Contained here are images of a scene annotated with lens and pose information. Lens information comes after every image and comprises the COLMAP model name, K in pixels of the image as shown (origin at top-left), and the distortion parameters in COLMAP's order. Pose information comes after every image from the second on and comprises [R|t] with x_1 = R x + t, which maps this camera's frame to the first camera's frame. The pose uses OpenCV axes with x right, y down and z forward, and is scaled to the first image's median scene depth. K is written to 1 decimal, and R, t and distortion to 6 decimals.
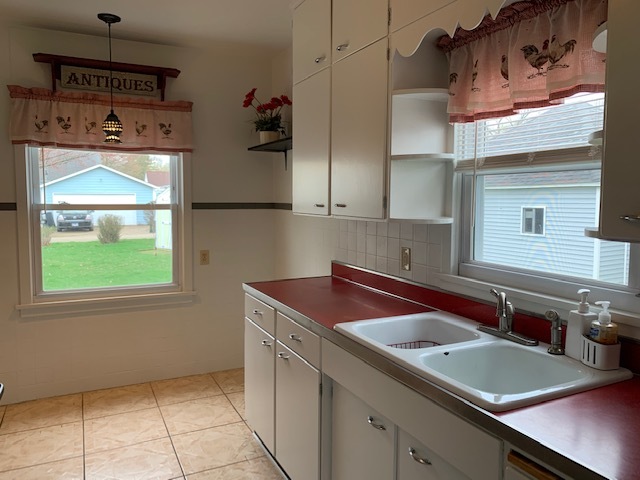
lens RADIAL K [[484.7, 0, 318.1], [0, 484.7, 238.7], [0, 0, 1]] dist [0.005587, -0.007515]
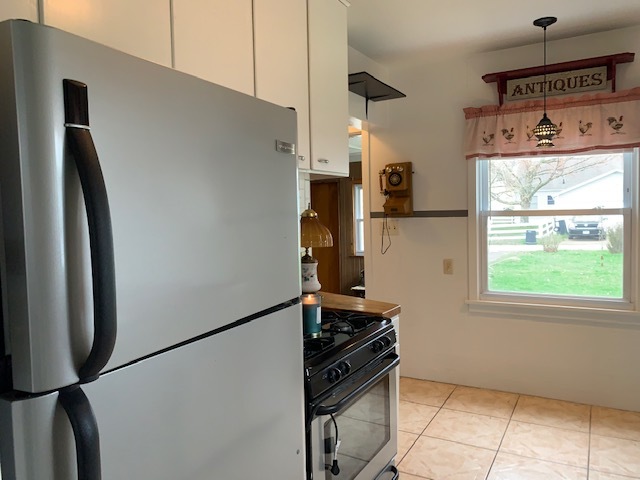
lens RADIAL K [[484.7, 0, 318.1], [0, 484.7, 238.7], [0, 0, 1]] dist [0.005587, -0.007515]
pose [[0.563632, 0.029461, -0.825501, 0.122108], [-0.042396, 0.999078, 0.006709, 0.000444], [0.824937, 0.031217, 0.564361, 0.066661]]
